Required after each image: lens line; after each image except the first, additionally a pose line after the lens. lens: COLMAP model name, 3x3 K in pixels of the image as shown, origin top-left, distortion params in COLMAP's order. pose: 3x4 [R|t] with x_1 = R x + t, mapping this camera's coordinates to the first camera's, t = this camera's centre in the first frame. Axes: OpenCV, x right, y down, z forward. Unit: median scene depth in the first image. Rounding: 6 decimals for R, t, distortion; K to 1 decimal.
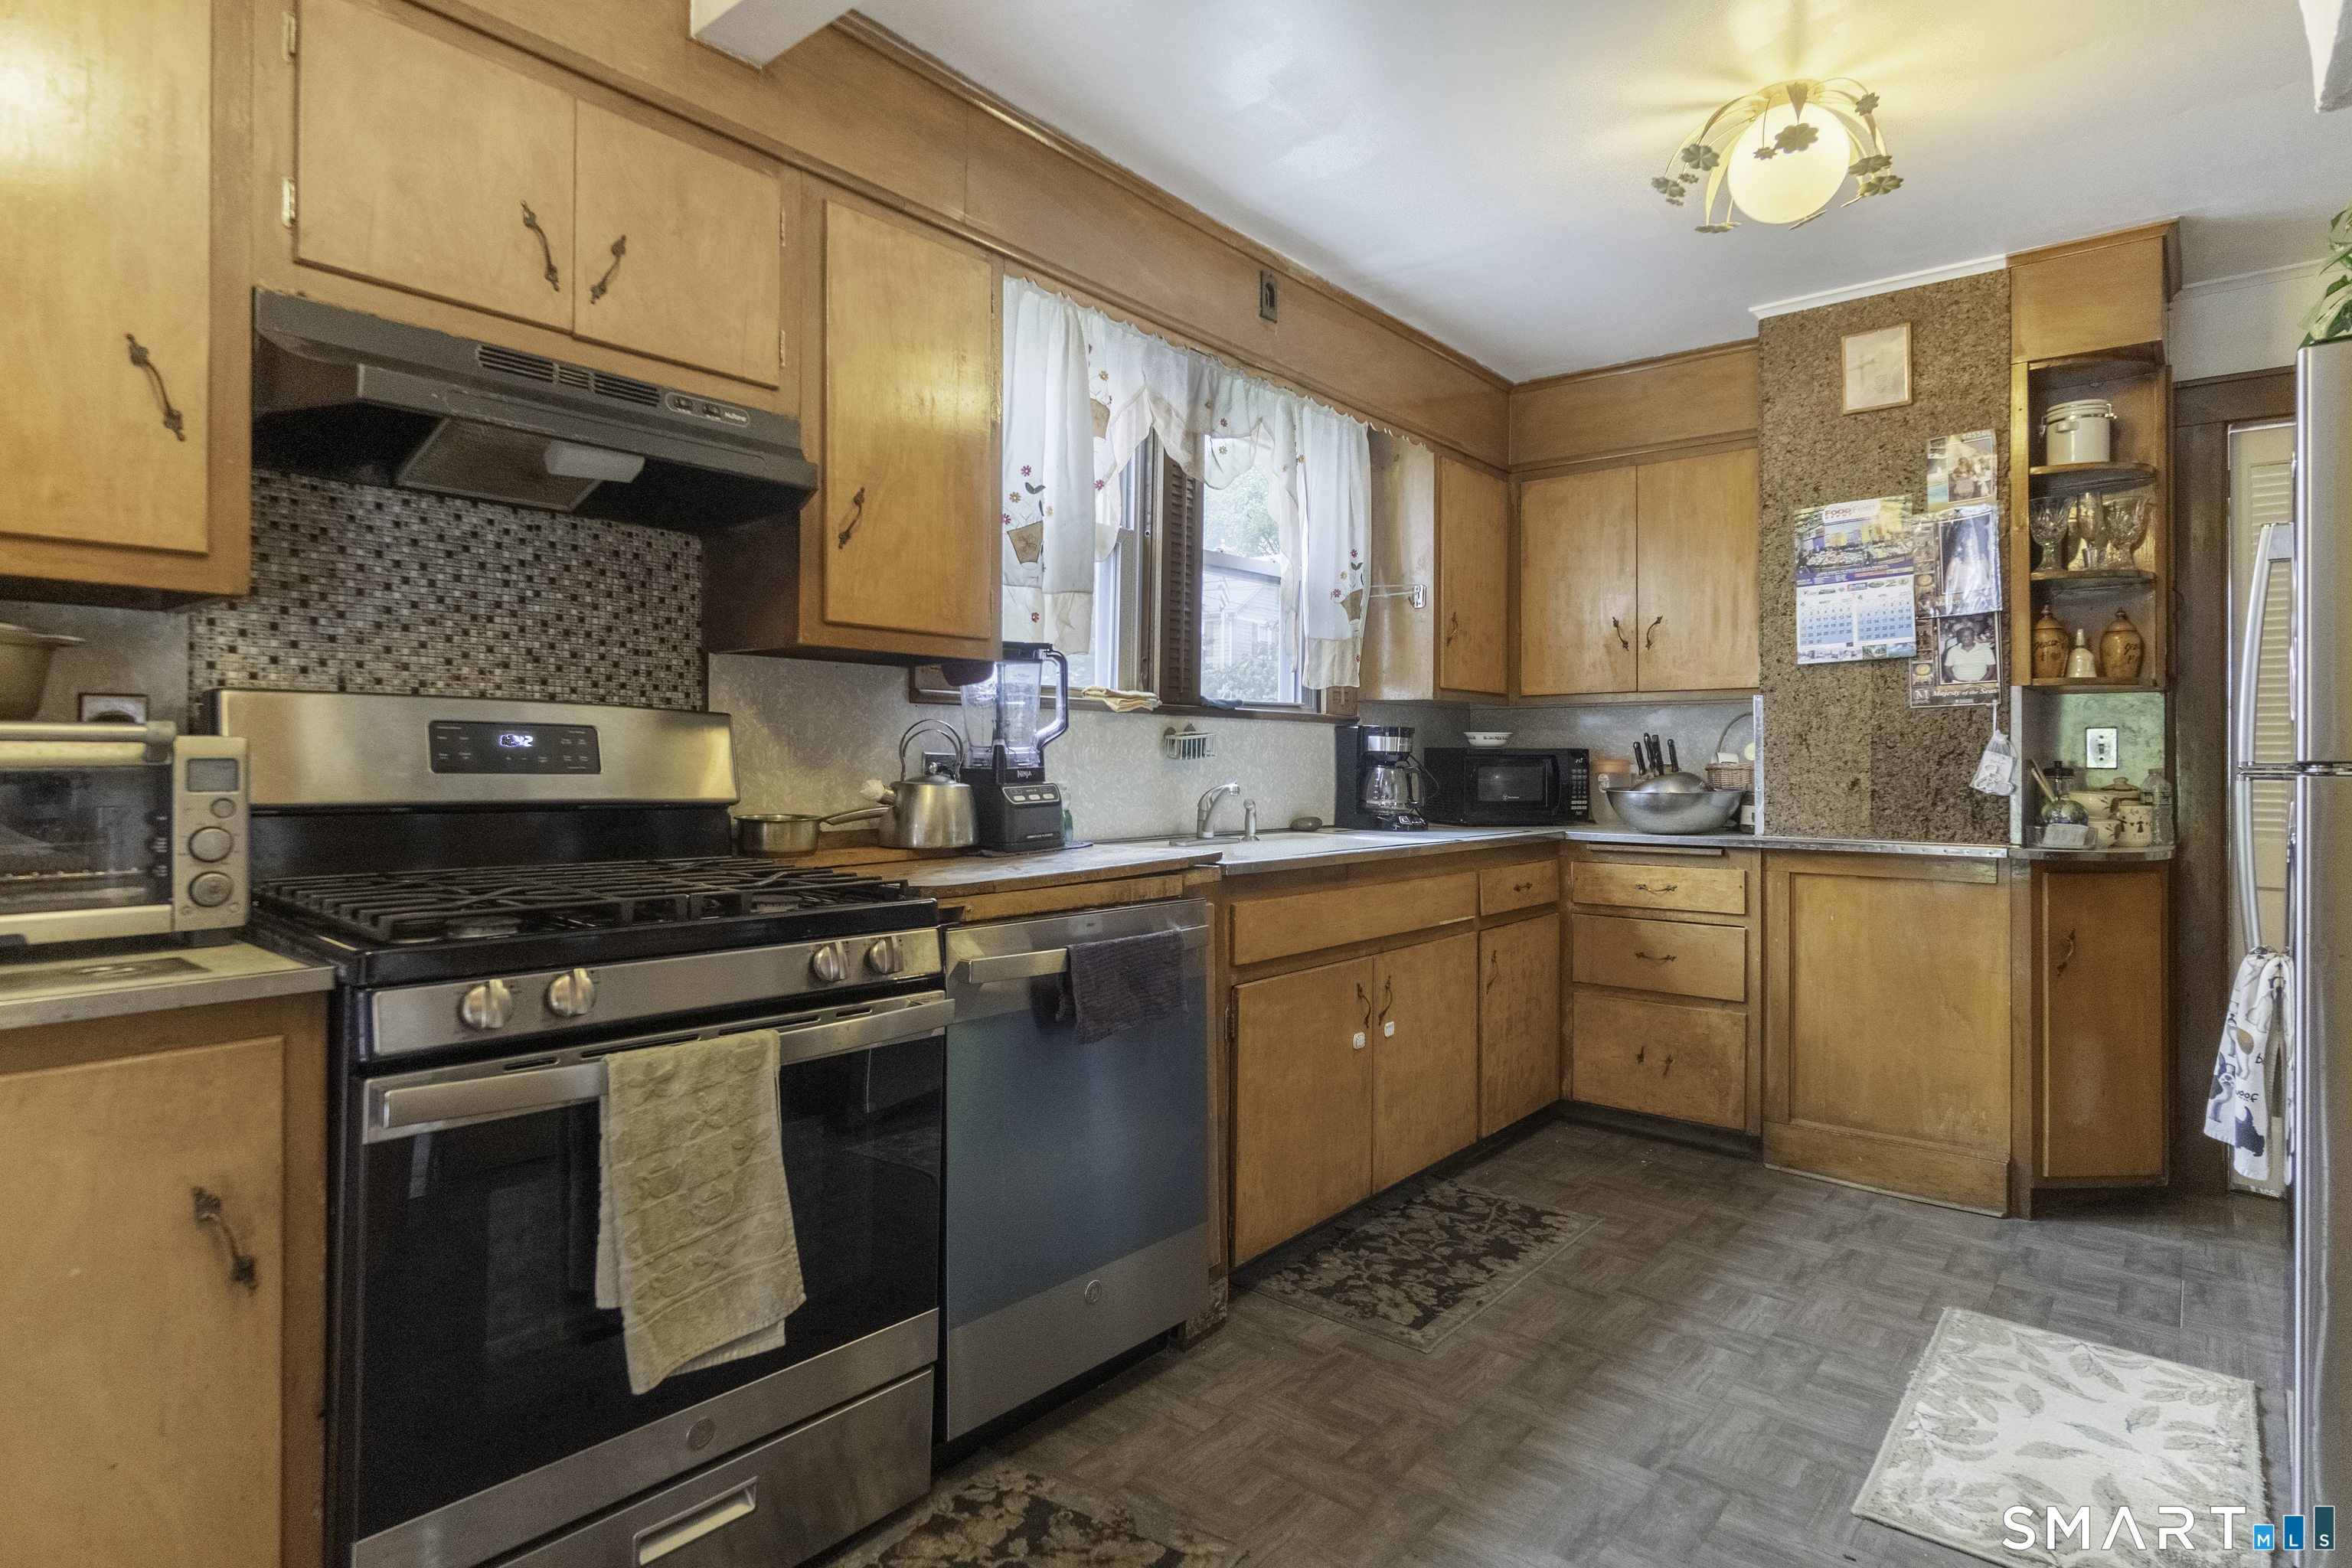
lens RADIAL K [[1206.9, 0, 1137.2], [0, 1206.9, 756.8], [0, 0, 1]] dist [0.003368, -0.000388]
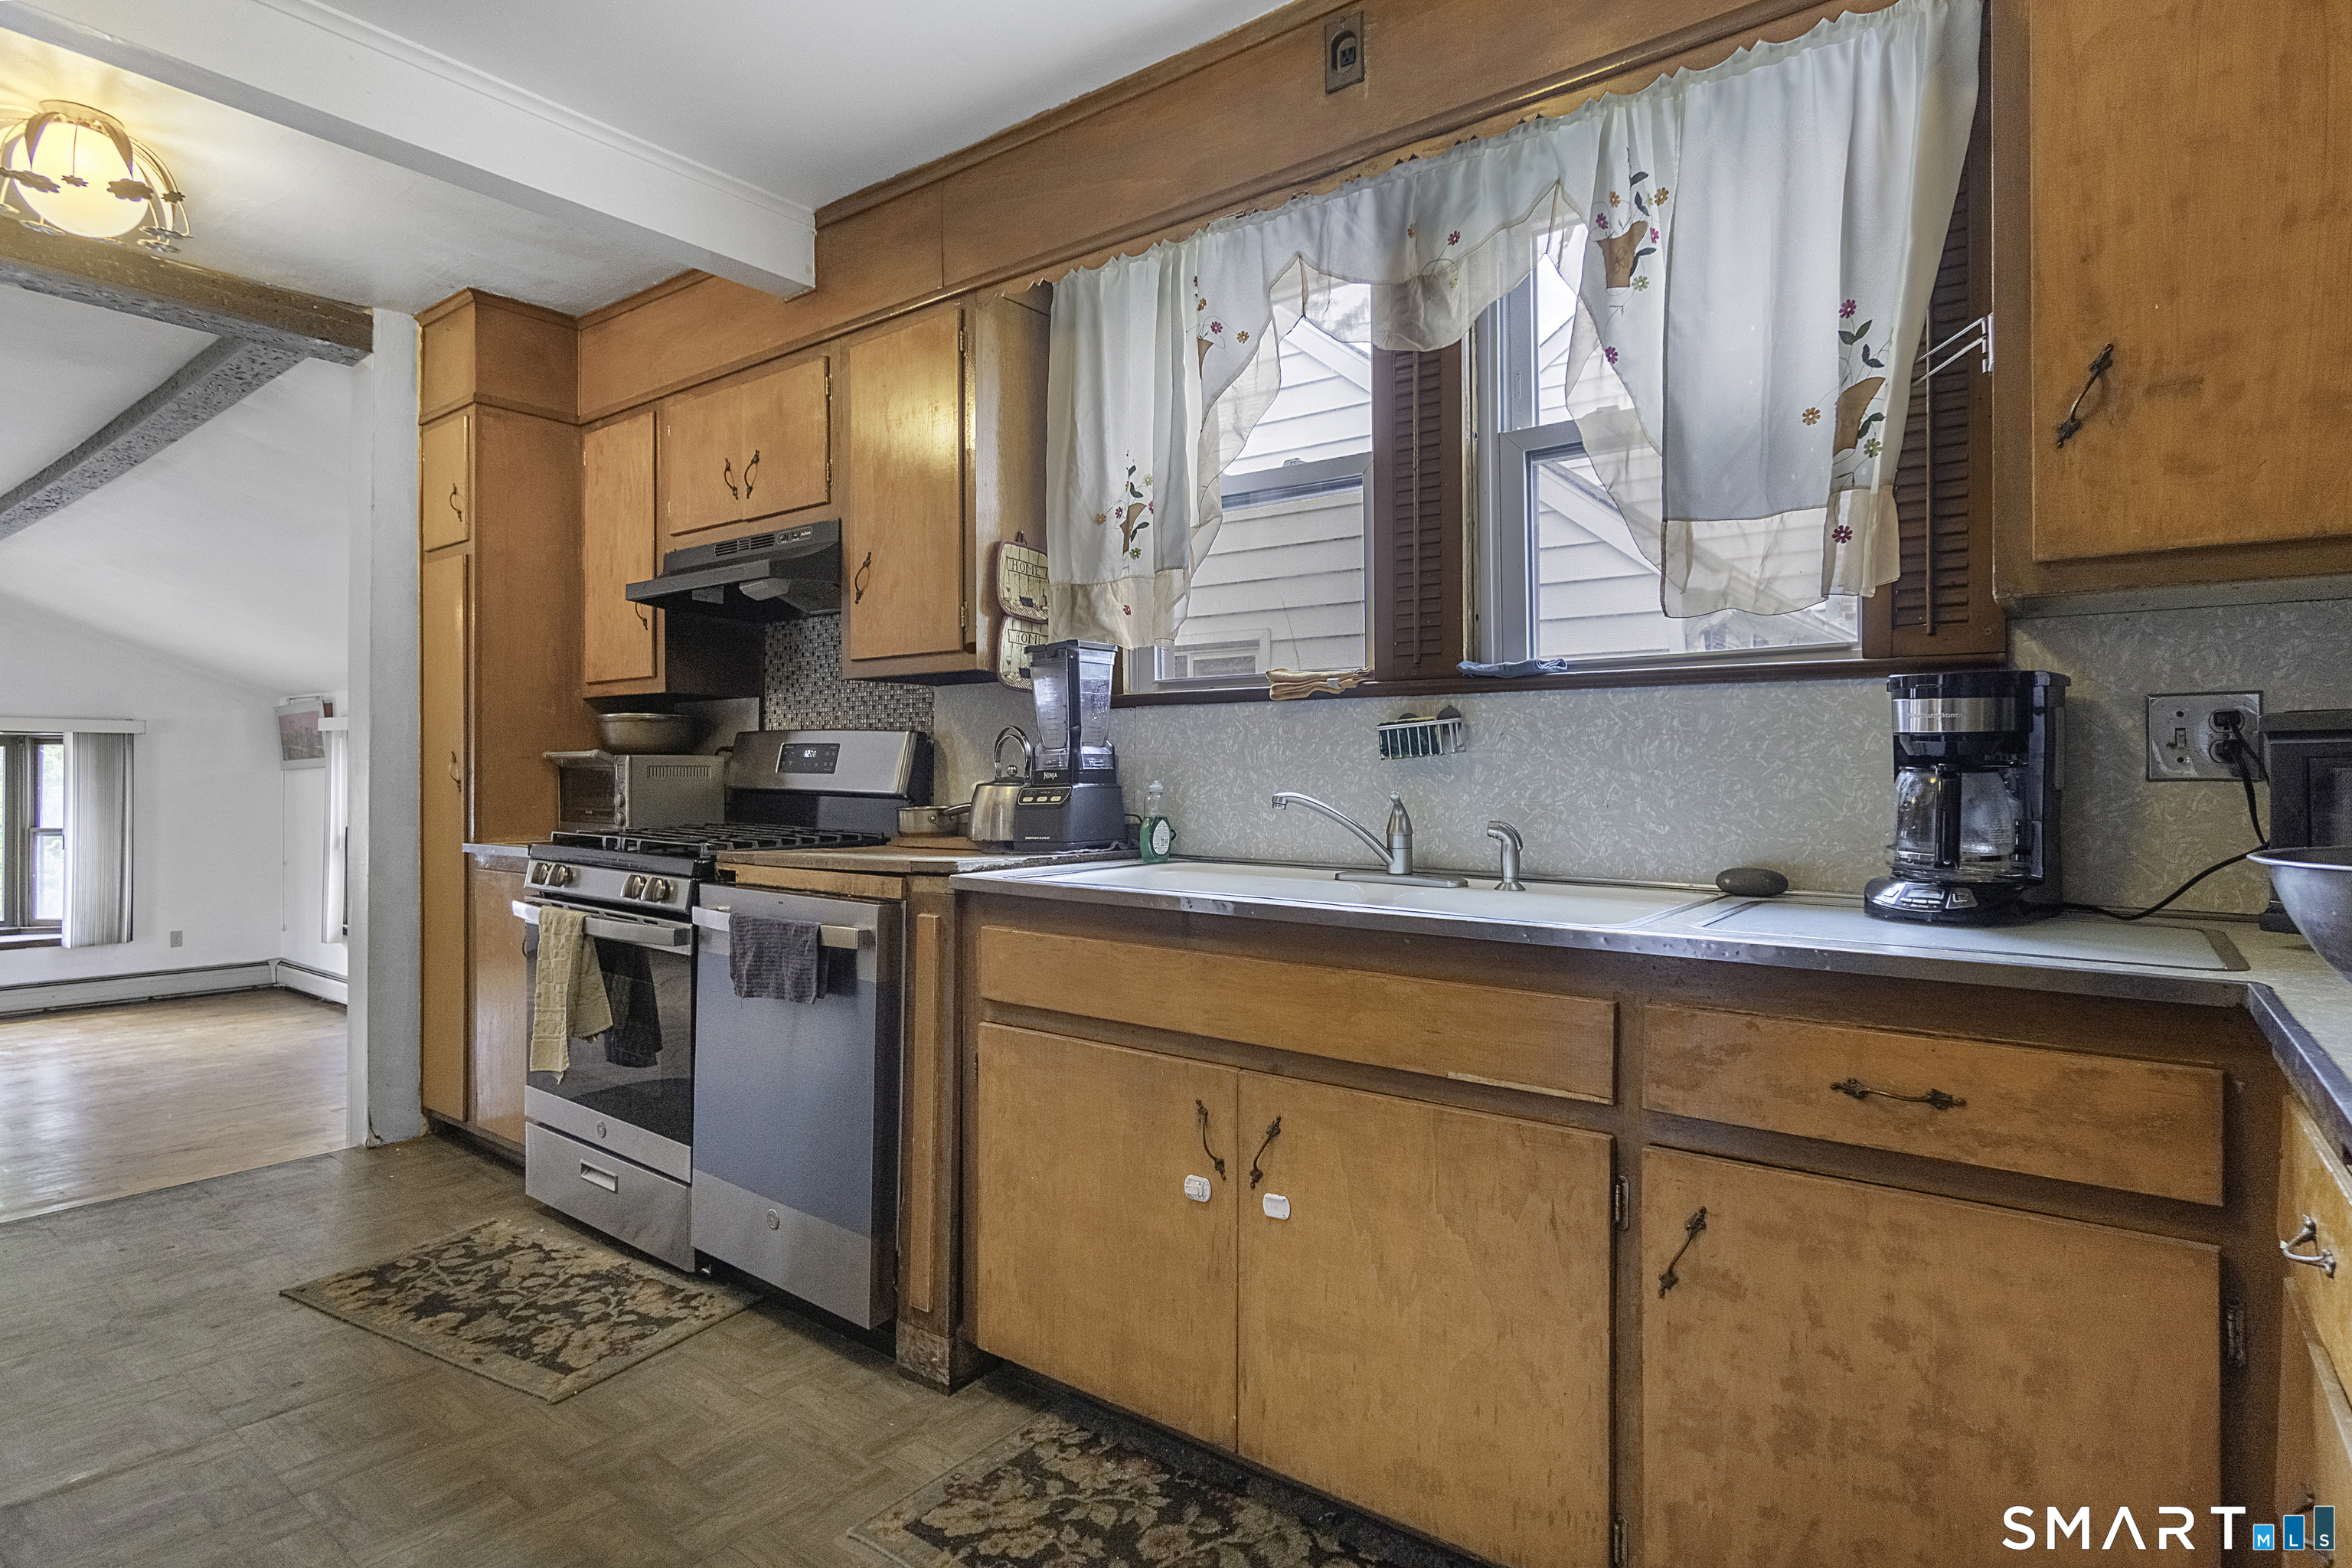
lens RADIAL K [[1206.9, 0, 1168.1], [0, 1206.9, 775.1], [0, 0, 1]] dist [-0.000069, -0.000171]
pose [[0.068590, -0.002386, -0.997642, 0.933234], [0.001904, 0.999996, -0.002260, 0.016581], [0.997643, -0.001745, 0.068595, 1.058799]]
